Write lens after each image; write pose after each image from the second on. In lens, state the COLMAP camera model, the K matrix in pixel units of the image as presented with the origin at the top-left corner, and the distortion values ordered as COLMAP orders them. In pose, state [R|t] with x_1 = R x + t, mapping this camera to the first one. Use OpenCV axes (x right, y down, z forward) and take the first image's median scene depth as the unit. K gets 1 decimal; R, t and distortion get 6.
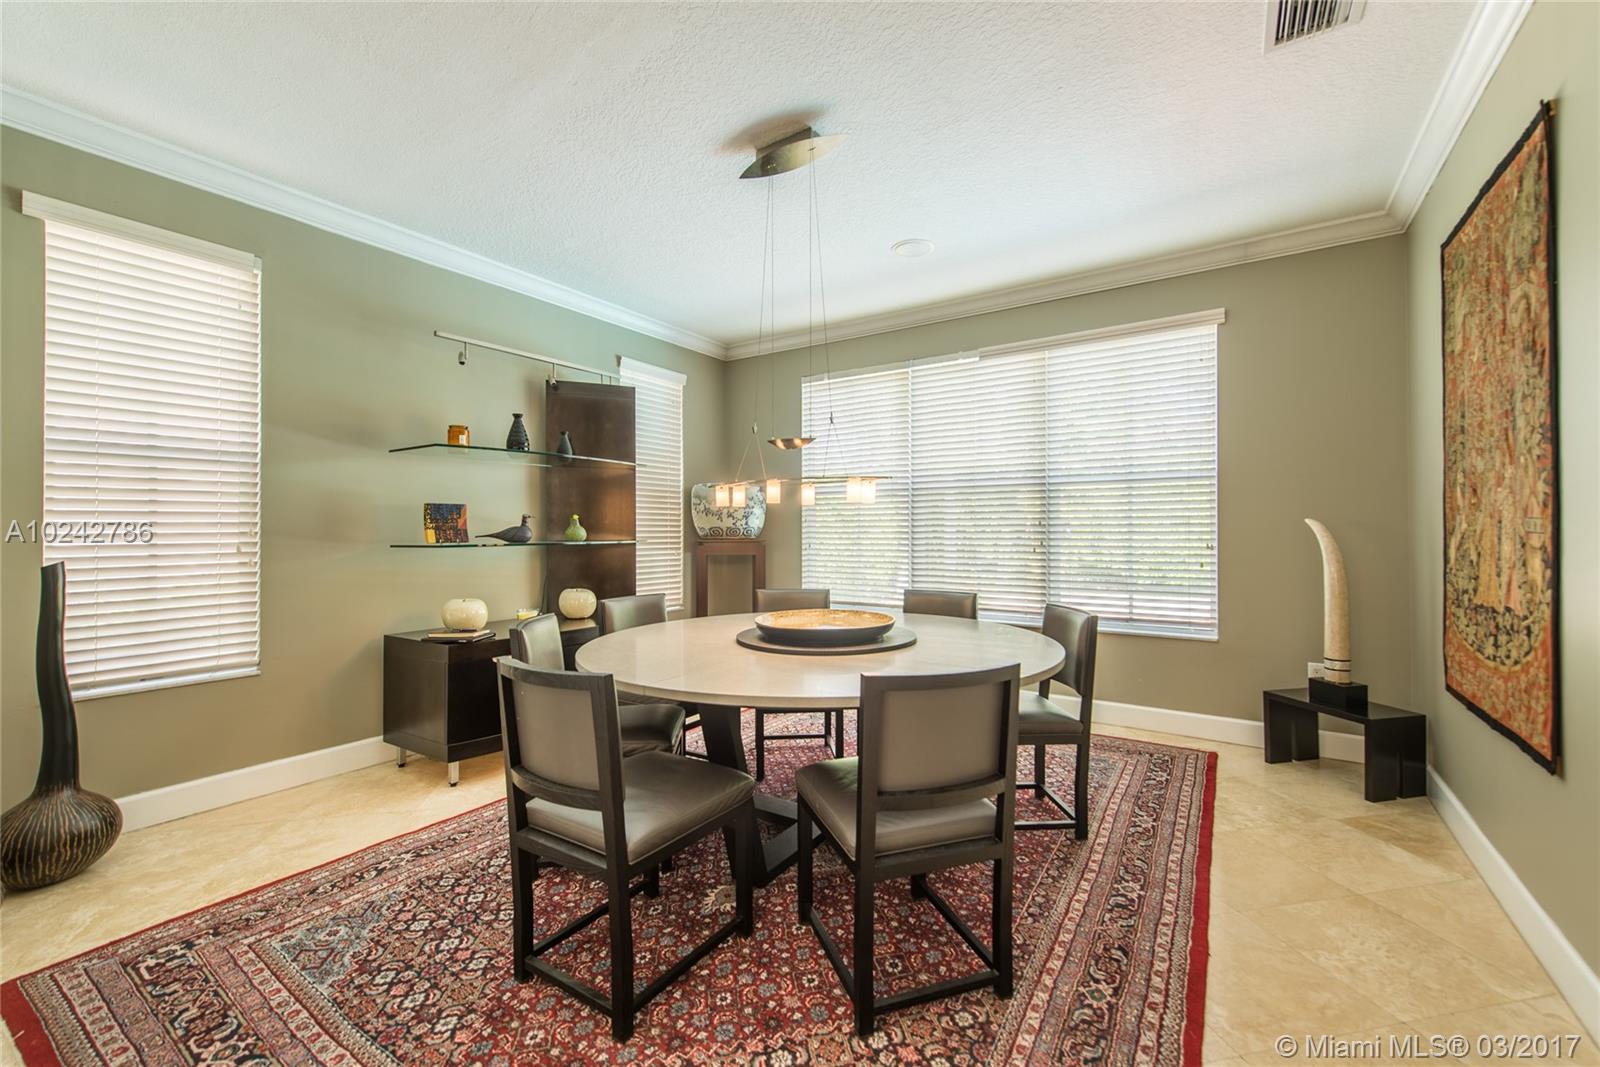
lens RADIAL K [[634.9, 0, 820.0], [0, 634.9, 522.6], [0, 0, 1]] dist [0.016890, -0.004502]
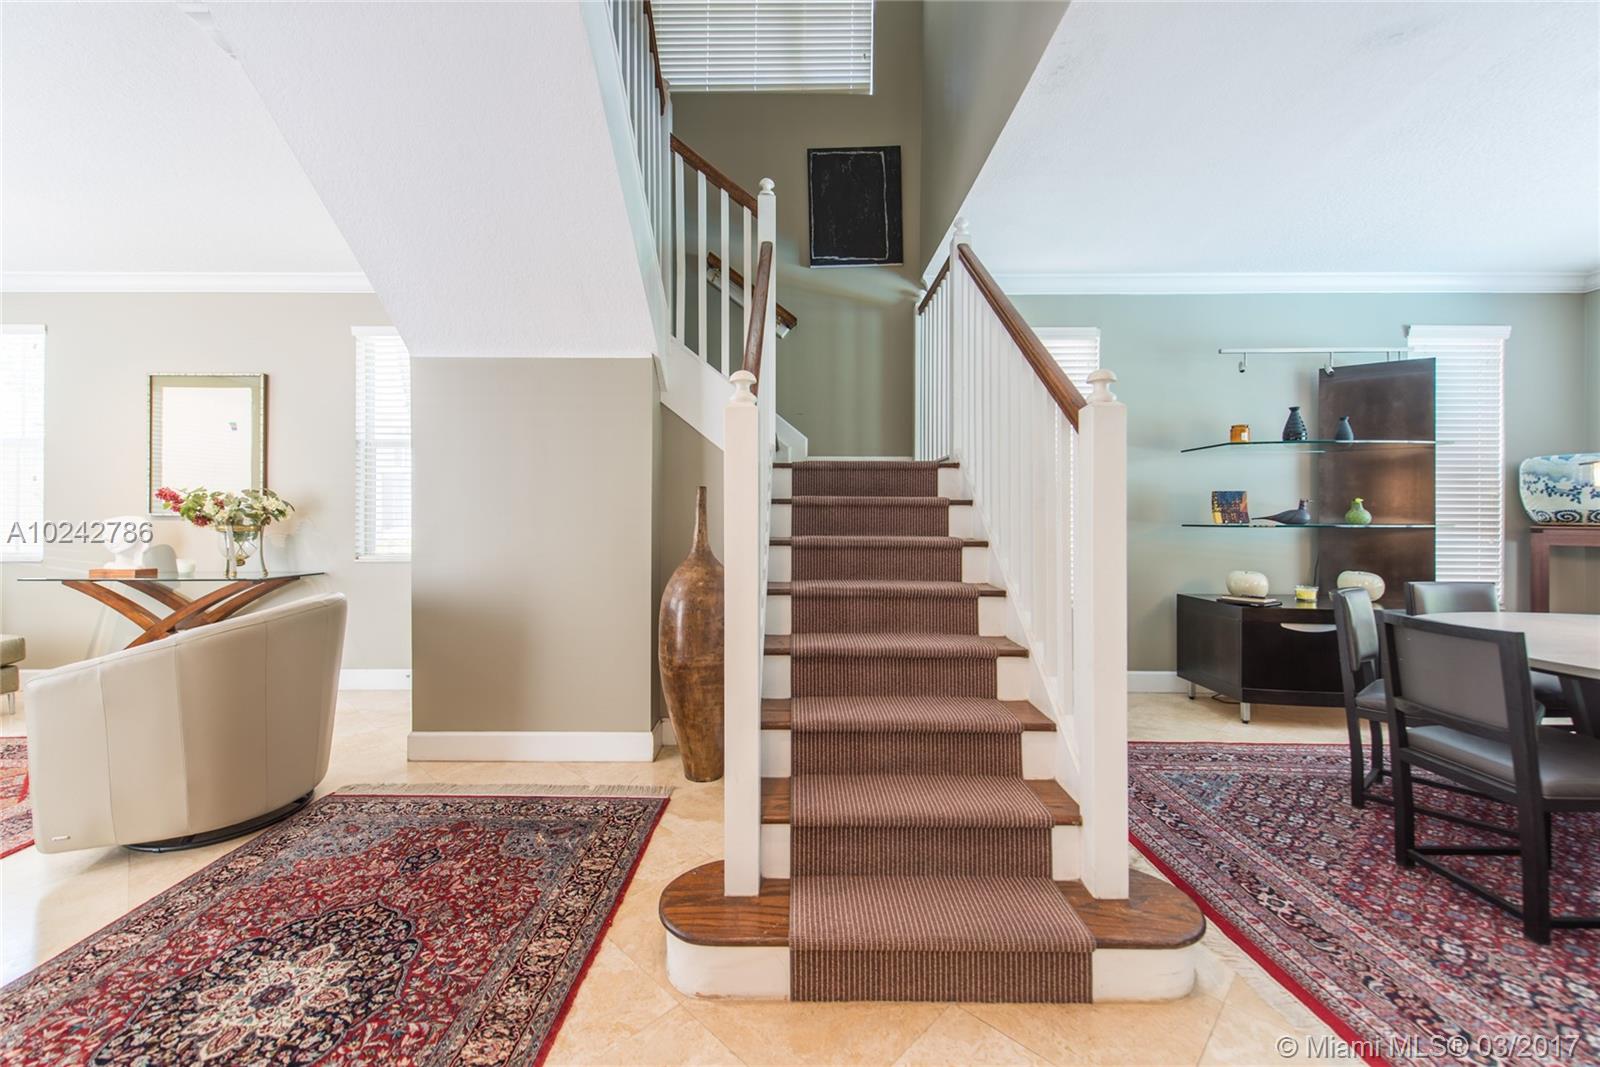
lens RADIAL K [[634.9, 0, 806.7], [0, 634.9, 516.6], [0, 0, 1]] dist [0.016890, -0.004502]
pose [[0.542878, 0.005071, -0.839796, -0.005922], [0.006576, 0.999925, 0.010289, 0.000911], [0.839786, -0.011108, 0.542804, -0.363746]]
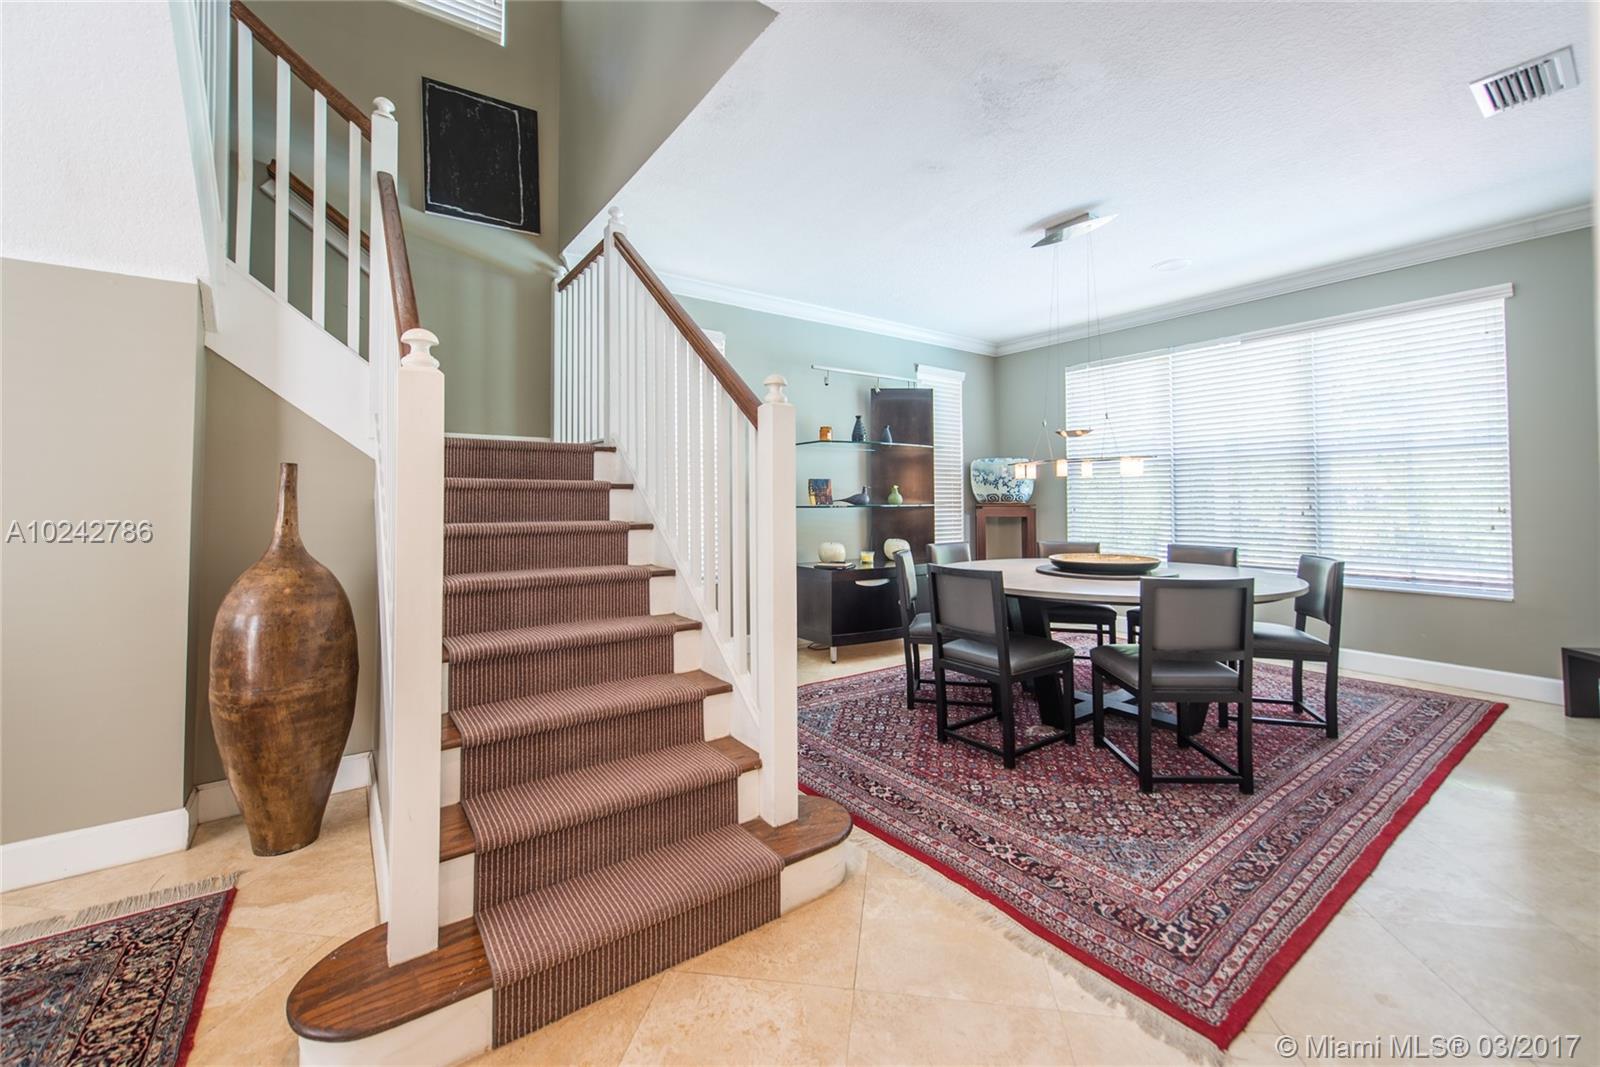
lens RADIAL K [[634.9, 0, 810.5], [0, 634.9, 482.4], [0, 0, 1]] dist [0.016890, -0.004502]
pose [[0.930873, -0.011349, -0.365166, -0.064786], [0.006275, 0.999867, -0.015078, 0.001385], [0.365288, 0.011745, 0.930820, -0.449768]]
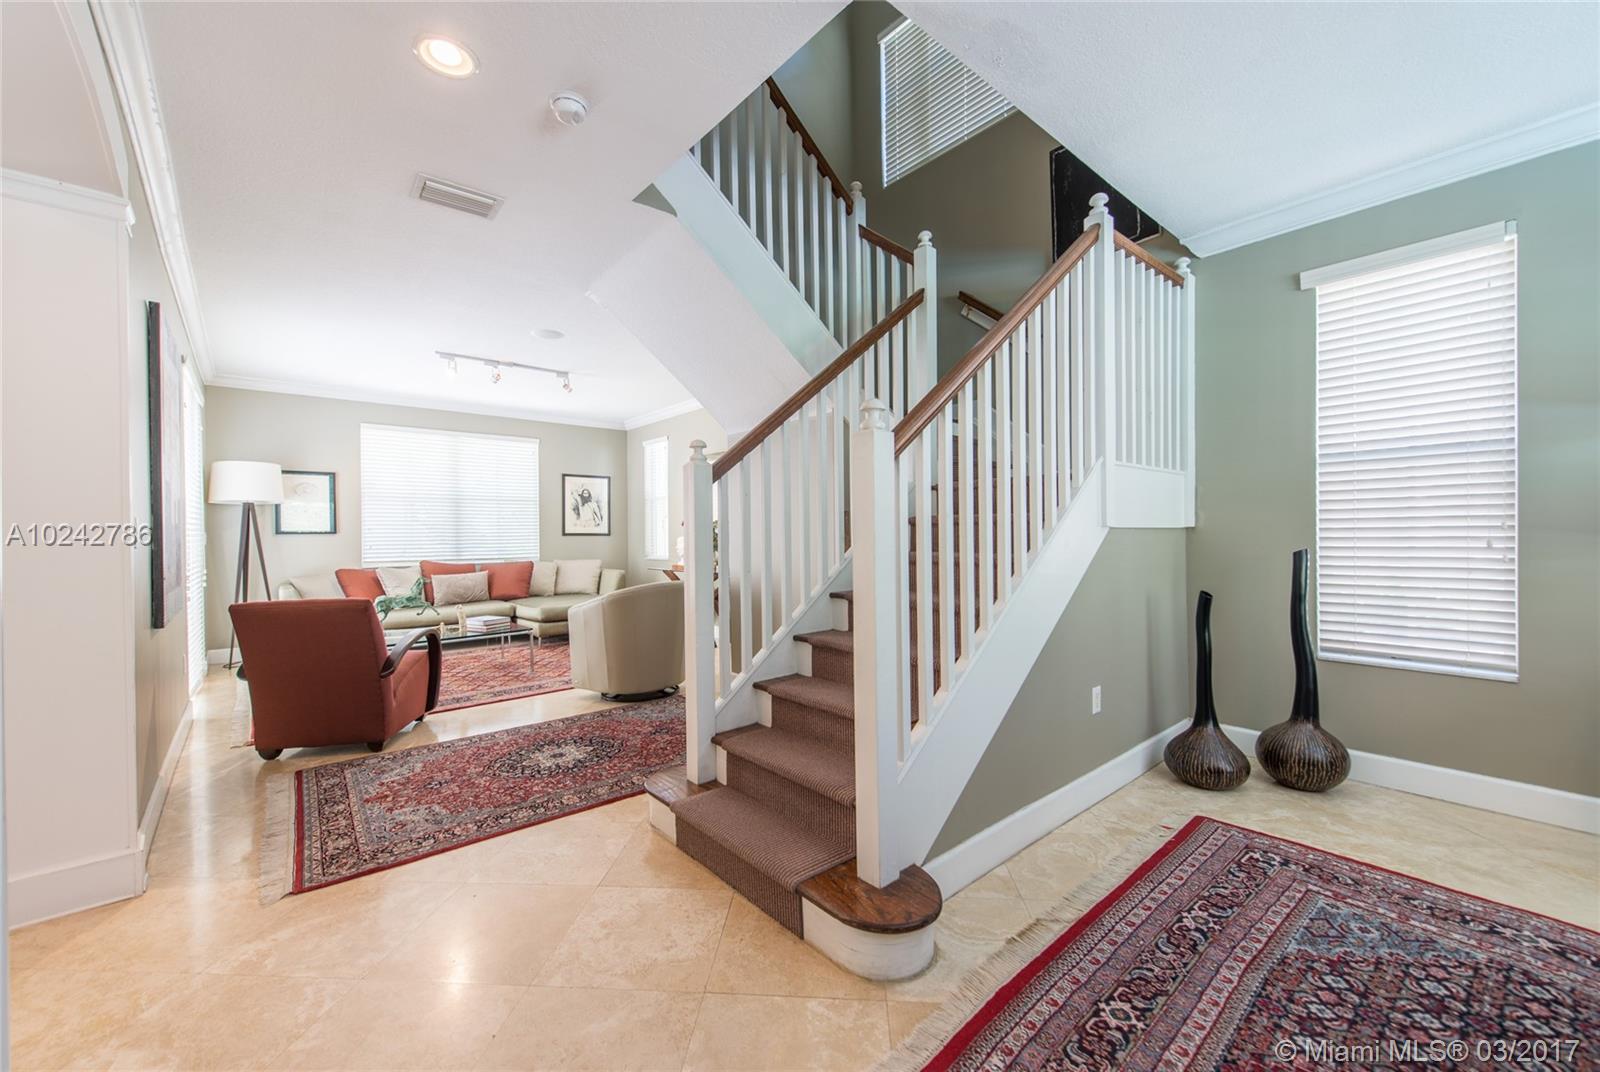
lens RADIAL K [[634.9, 0, 801.0], [0, 634.9, 535.2], [0, 0, 1]] dist [0.016890, -0.004502]
pose [[-0.287086, 0.005864, -0.957887, 0.280708], [0.019052, 0.999818, 0.000411, 0.009147], [0.957715, -0.018132, -0.287146, 0.299694]]
